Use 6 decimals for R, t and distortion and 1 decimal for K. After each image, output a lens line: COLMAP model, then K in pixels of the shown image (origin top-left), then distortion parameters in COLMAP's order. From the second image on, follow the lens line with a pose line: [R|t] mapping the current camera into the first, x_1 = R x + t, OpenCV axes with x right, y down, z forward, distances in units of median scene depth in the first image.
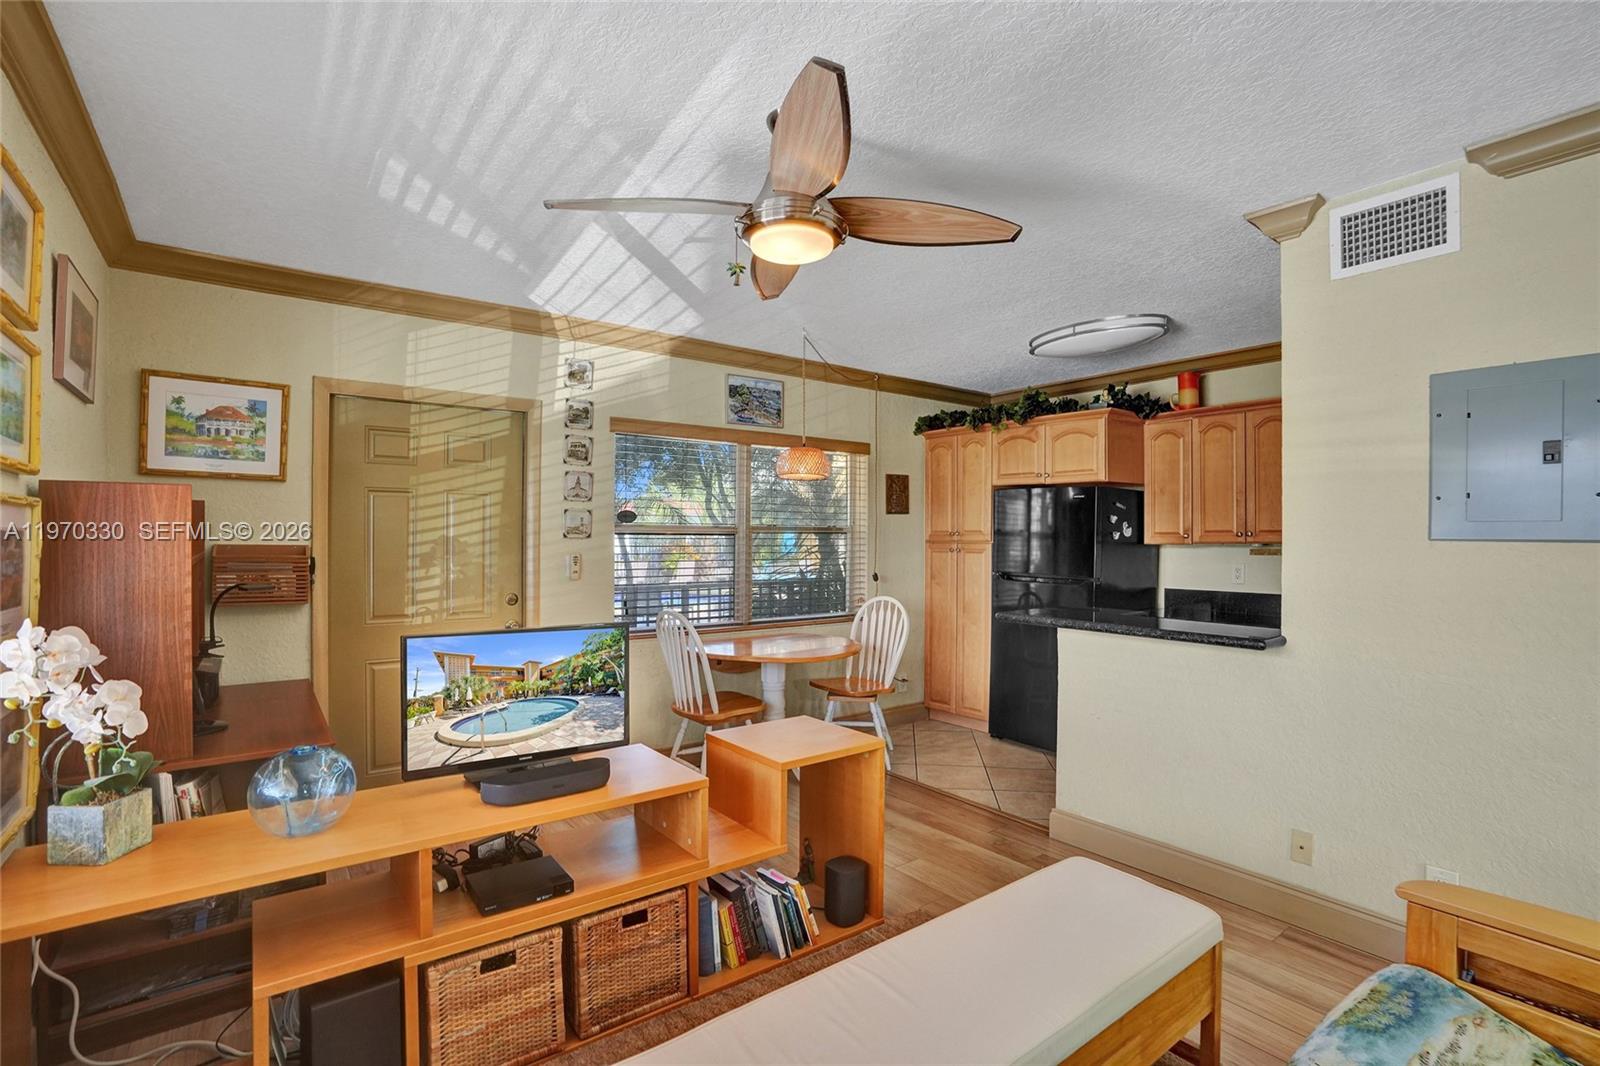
lens RADIAL K [[745.2, 0, 800.8], [0, 745.2, 542.7], [0, 0, 1]] dist [-0.068659, 0.027066]
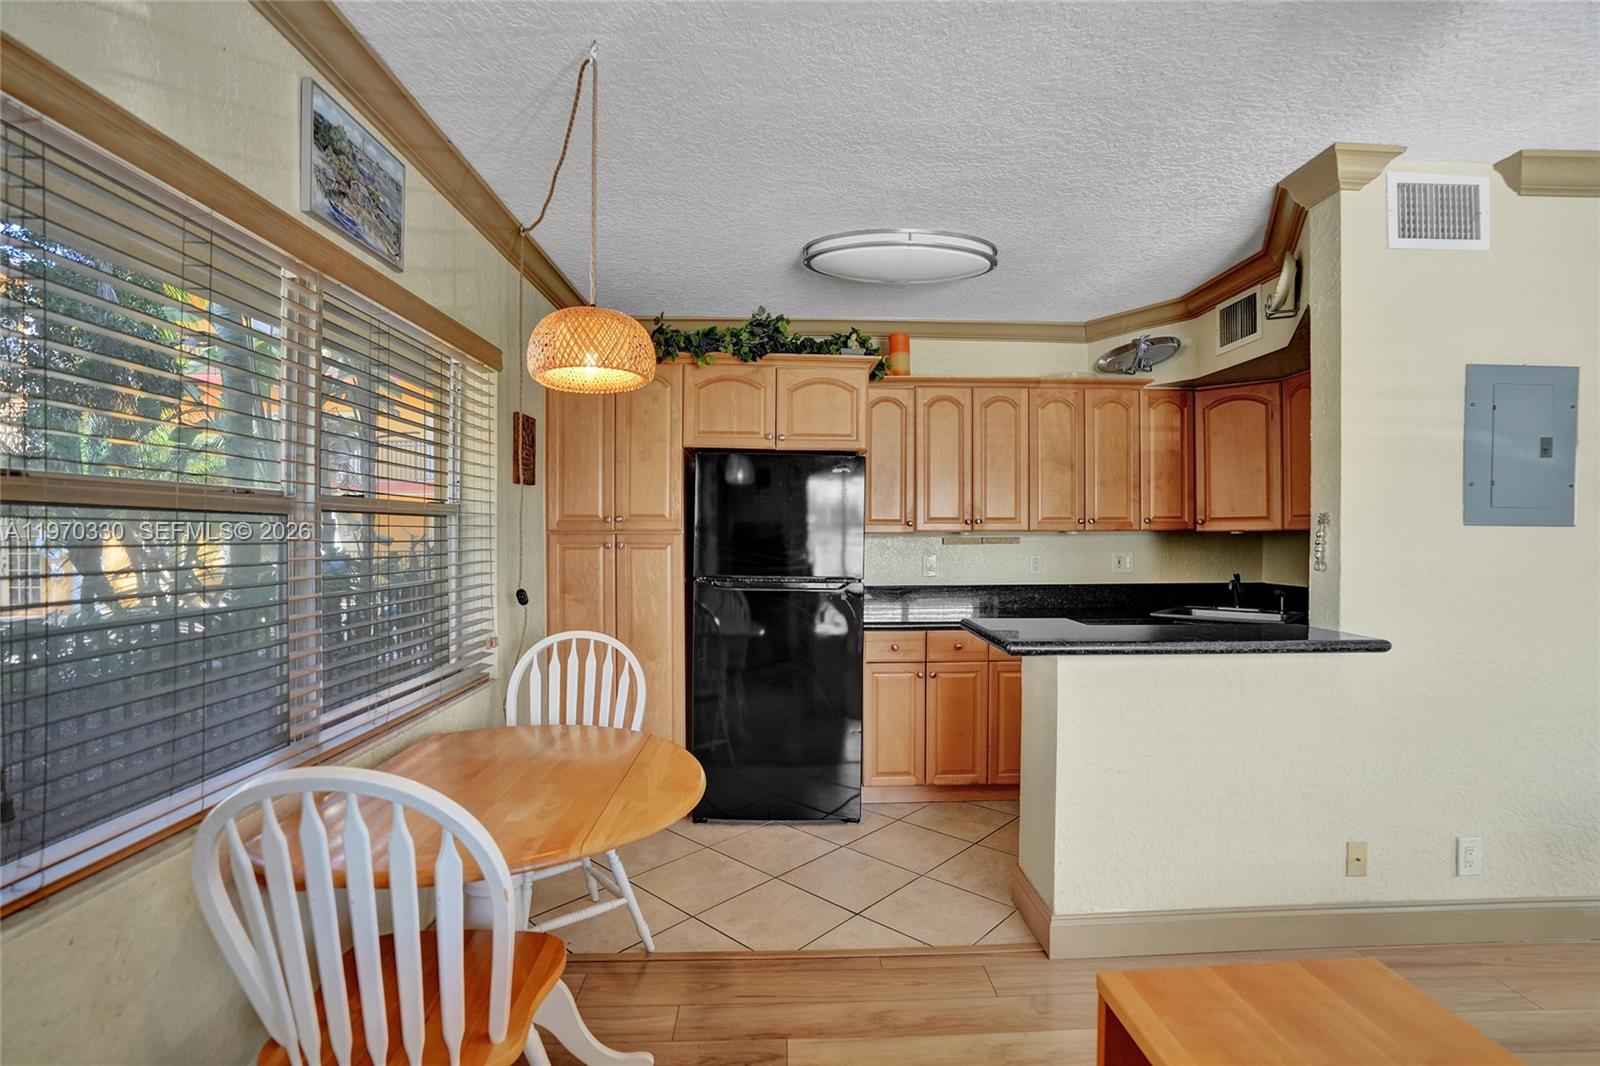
lens RADIAL K [[745.2, 0, 807.5], [0, 745.2, 543.3], [0, 0, 1]] dist [-0.068659, 0.027066]
pose [[0.570002, -0.016209, 0.821483, -0.287081], [0.007833, 0.999867, 0.014293, 0.000637], [-0.821606, -0.001713, 0.570054, 0.669739]]
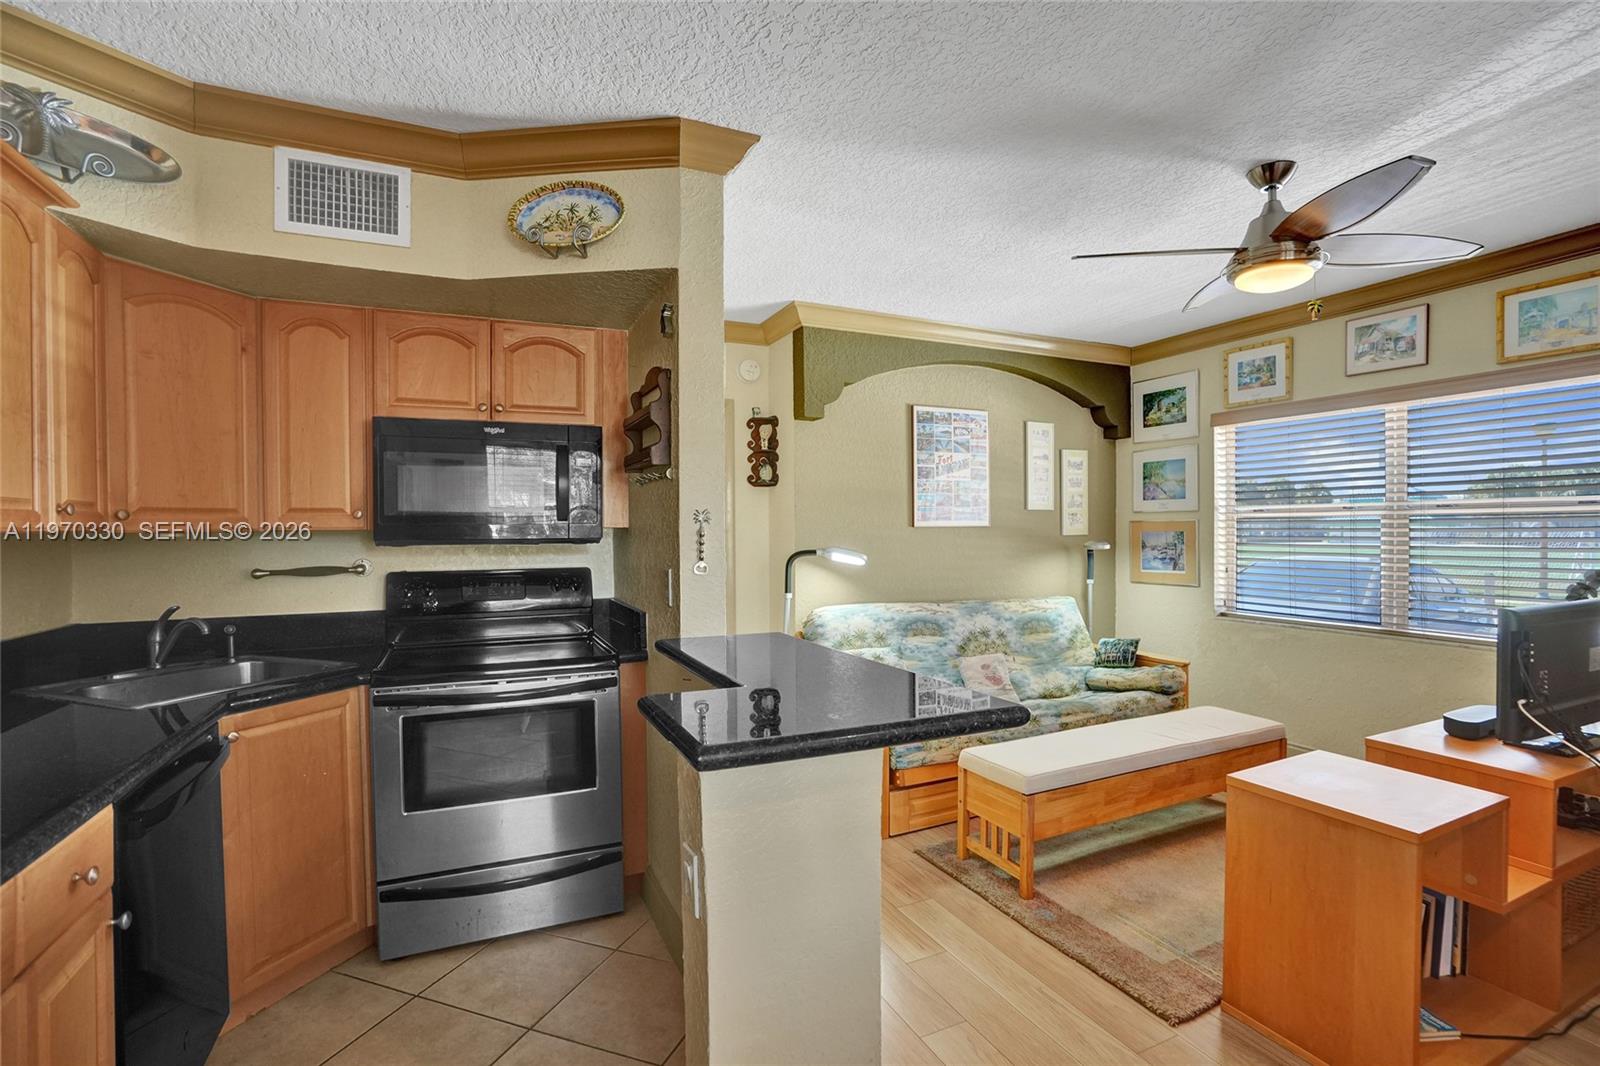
lens RADIAL K [[745.2, 0, 812.1], [0, 745.2, 539.1], [0, 0, 1]] dist [-0.068659, 0.027066]
pose [[-0.979611, 0.001214, 0.200901, 0.257517], [0.004618, 0.999854, 0.016476, 0.000829], [-0.200851, 0.017067, -0.979473, 1.195419]]
